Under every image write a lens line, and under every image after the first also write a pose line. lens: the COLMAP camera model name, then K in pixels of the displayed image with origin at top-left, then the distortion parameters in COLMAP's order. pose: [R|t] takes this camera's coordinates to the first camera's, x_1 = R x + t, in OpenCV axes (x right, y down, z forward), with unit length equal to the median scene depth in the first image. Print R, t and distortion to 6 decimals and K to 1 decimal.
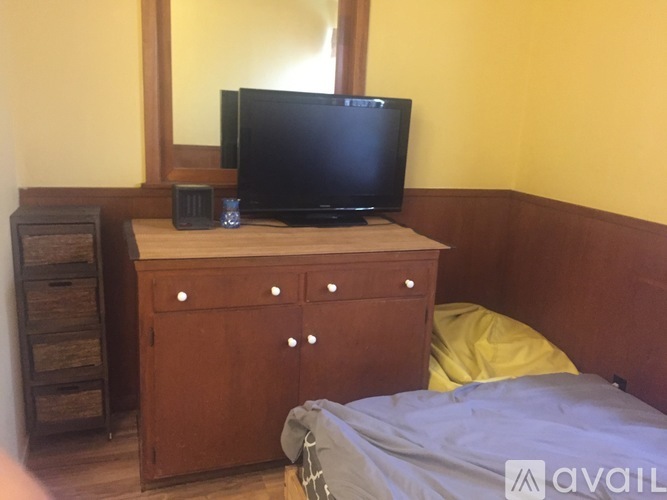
lens RADIAL K [[569.9, 0, 333.5], [0, 569.9, 250.0], [0, 0, 1]] dist [0.029754, -0.009760]
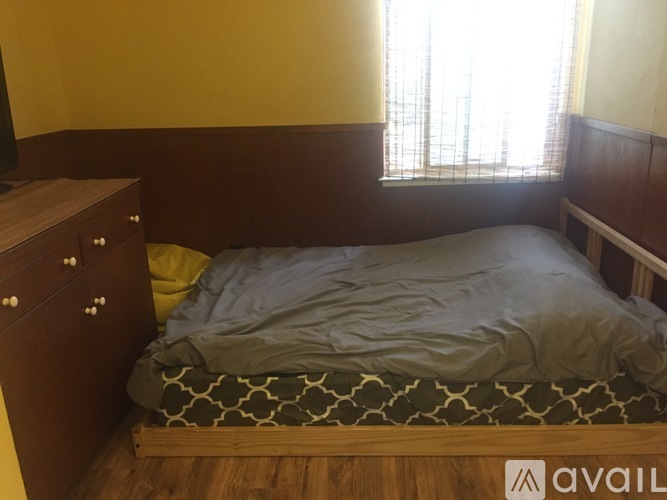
lens RADIAL K [[569.9, 0, 333.5], [0, 569.9, 250.0], [0, 0, 1]] dist [0.029754, -0.009760]
pose [[0.378996, -0.340742, 0.860382, -0.614228], [0.257425, 0.931865, 0.255656, -0.057781], [-0.888873, 0.124592, 0.440888, 0.206367]]
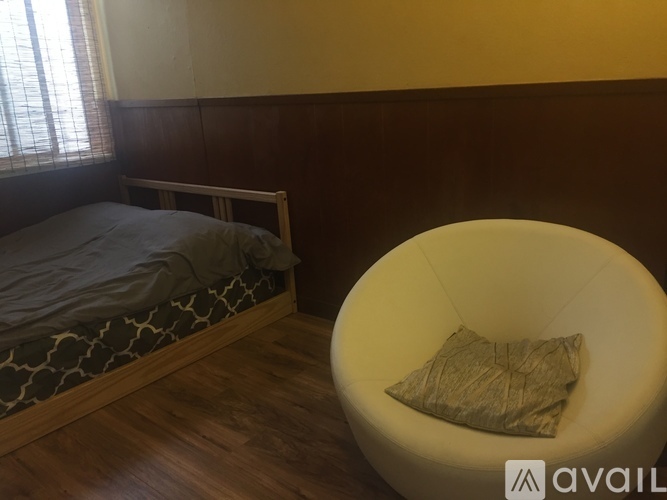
lens RADIAL K [[569.9, 0, 333.5], [0, 569.9, 250.0], [0, 0, 1]] dist [0.029754, -0.009760]
pose [[-0.501873, -0.268439, 0.822231, -0.786998], [0.224550, 0.877589, 0.423574, -0.024864], [-0.835285, 0.397212, -0.380160, 0.503562]]
